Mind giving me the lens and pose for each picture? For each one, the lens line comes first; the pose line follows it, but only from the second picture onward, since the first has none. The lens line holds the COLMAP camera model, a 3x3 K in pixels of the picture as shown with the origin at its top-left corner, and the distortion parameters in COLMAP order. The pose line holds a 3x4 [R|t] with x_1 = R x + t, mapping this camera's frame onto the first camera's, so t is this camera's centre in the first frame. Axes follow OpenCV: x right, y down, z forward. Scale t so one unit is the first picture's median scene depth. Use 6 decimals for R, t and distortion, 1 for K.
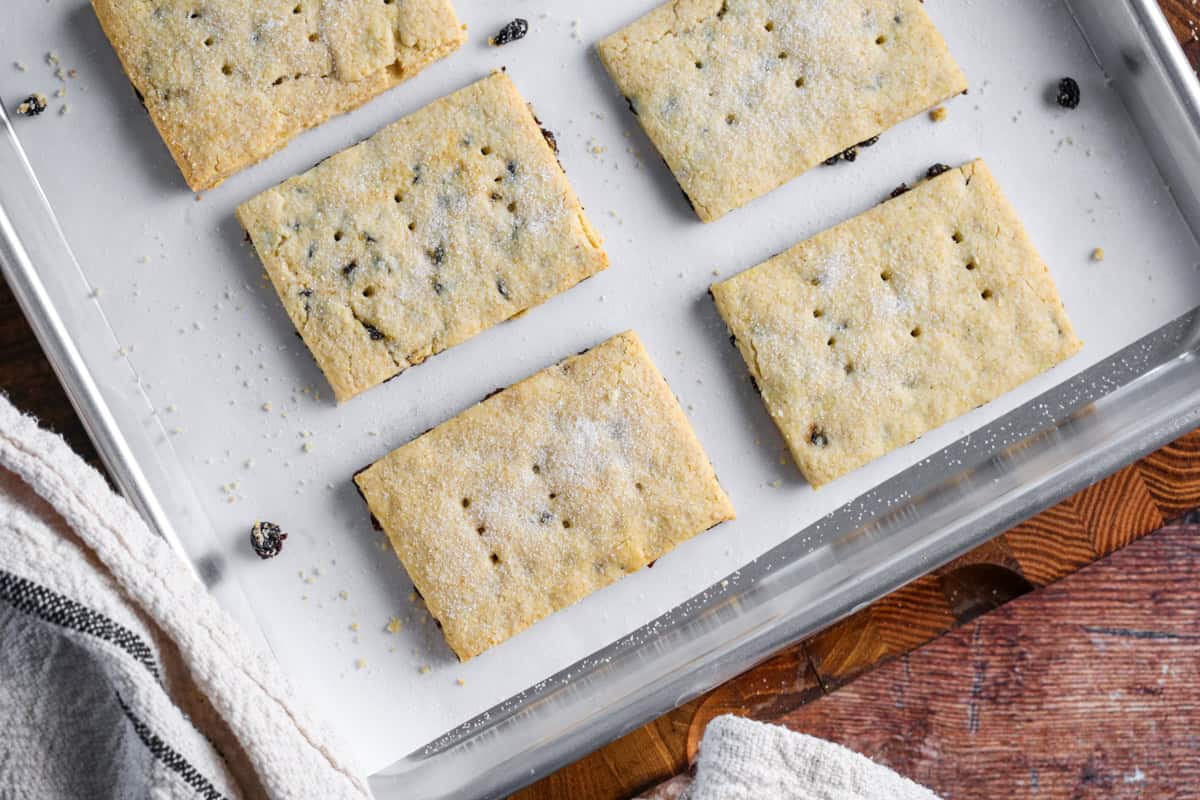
lens RADIAL K [[3853.8, 0, 592.7], [0, 3853.8, 391.7], [0, 0, 1]] dist [-0.156397, 0.000000]
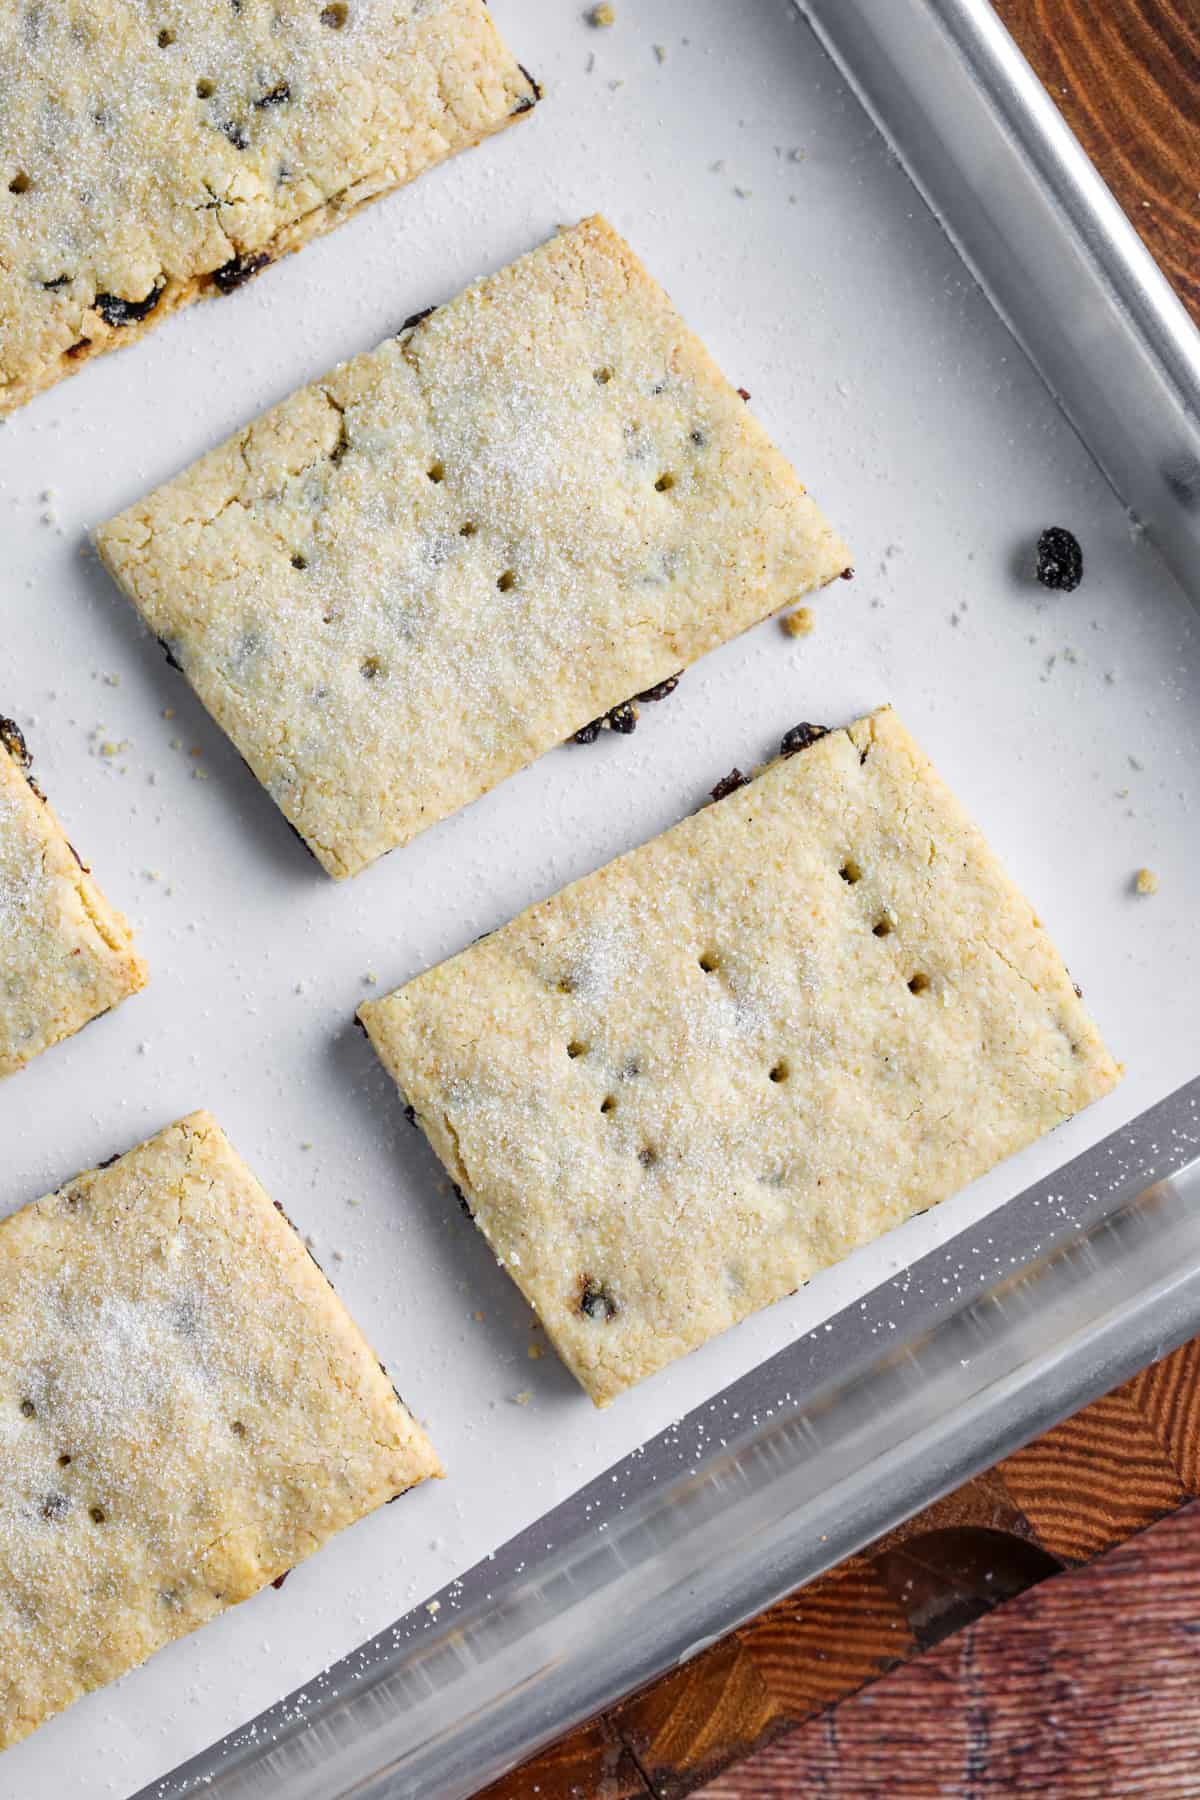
lens RADIAL K [[5780.7, 0, 606.8], [0, 5780.7, 908.3], [0, 0, 1]] dist [-0.156397, 0.000000]
pose [[0.997022, -0.075165, -0.017218, 0.076071], [0.075120, 0.997169, -0.003281, -0.035400], [0.017415, 0.001977, 0.999846, 0.263348]]
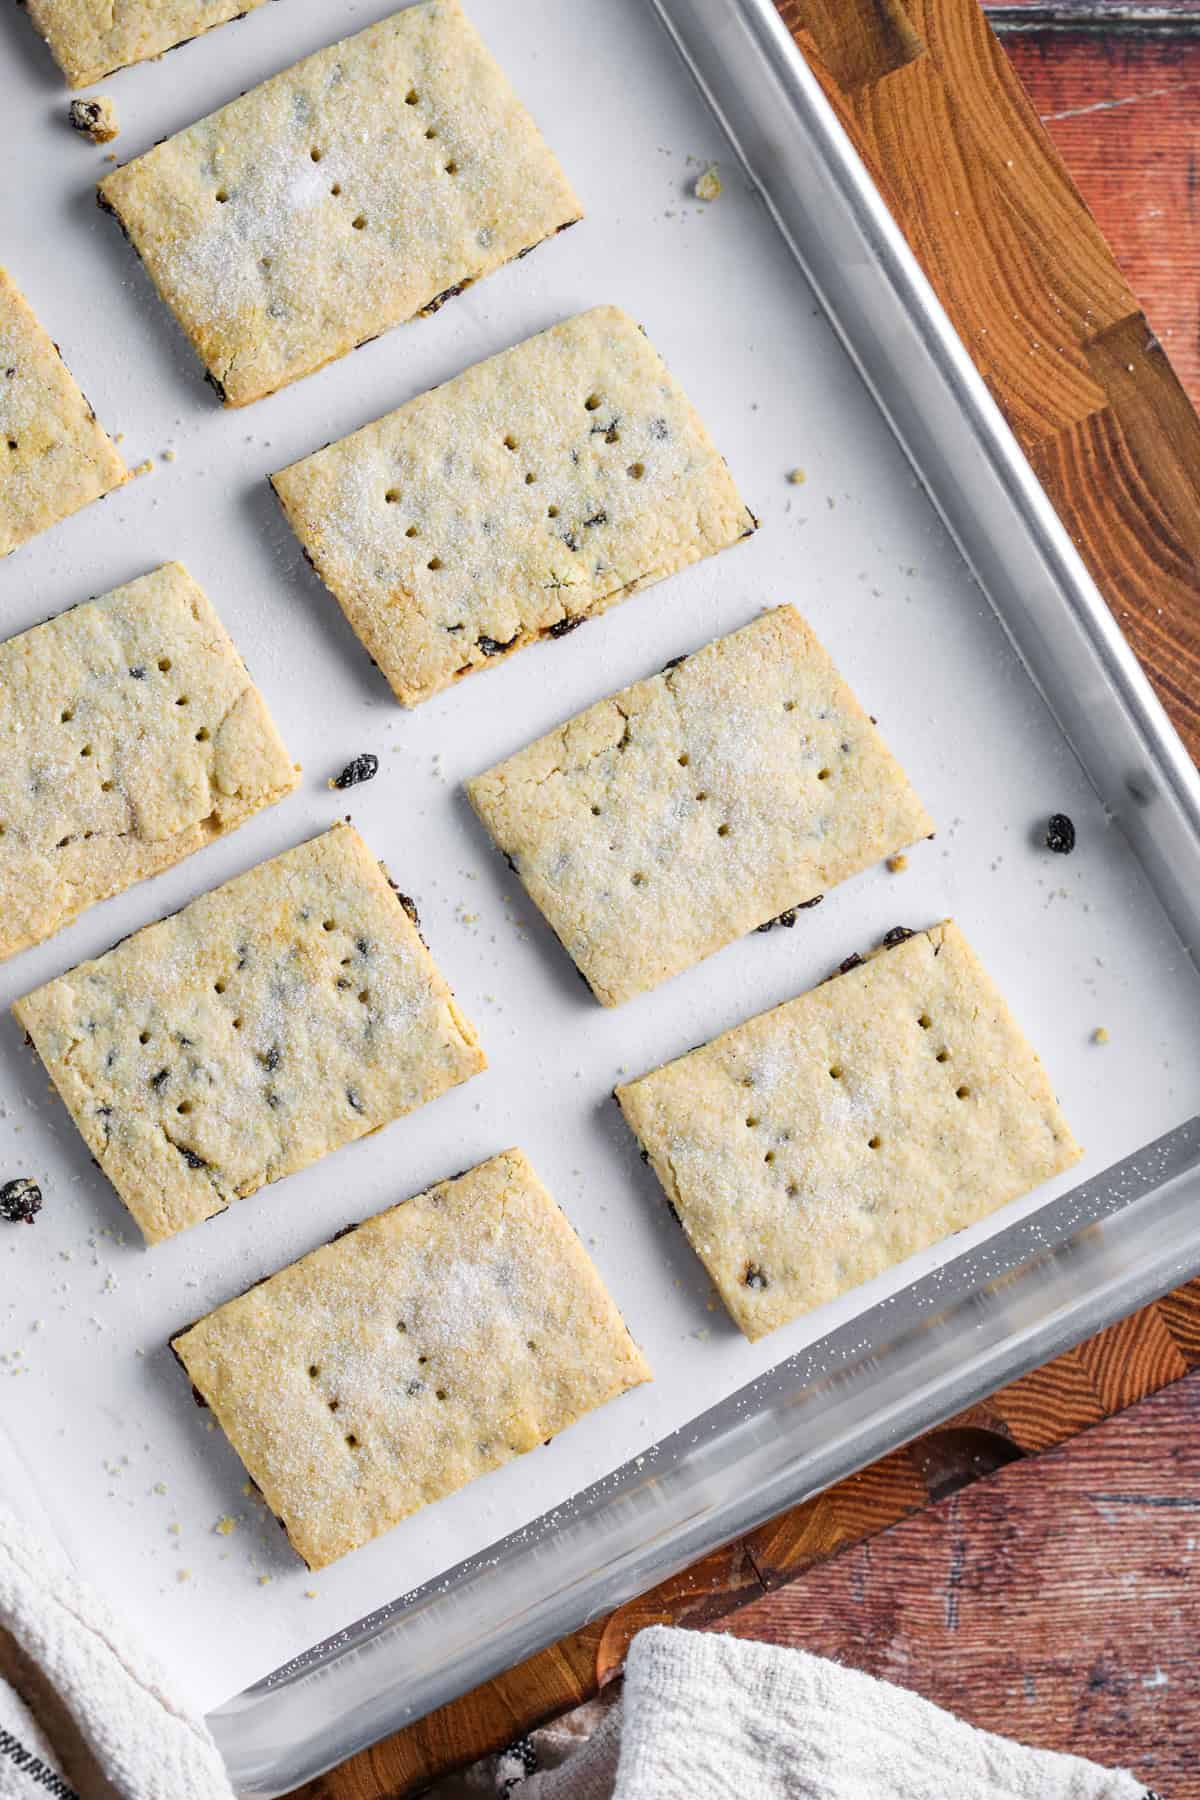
lens RADIAL K [[5780.7, 0, 608.8], [0, 5780.7, 909.5], [0, 0, 1]] dist [-0.156397, 0.000000]
pose [[0.998043, -0.019814, 0.059308, -0.040654], [0.018576, 0.999599, 0.021359, -0.089862], [-0.059708, -0.020216, 0.998011, -0.186331]]
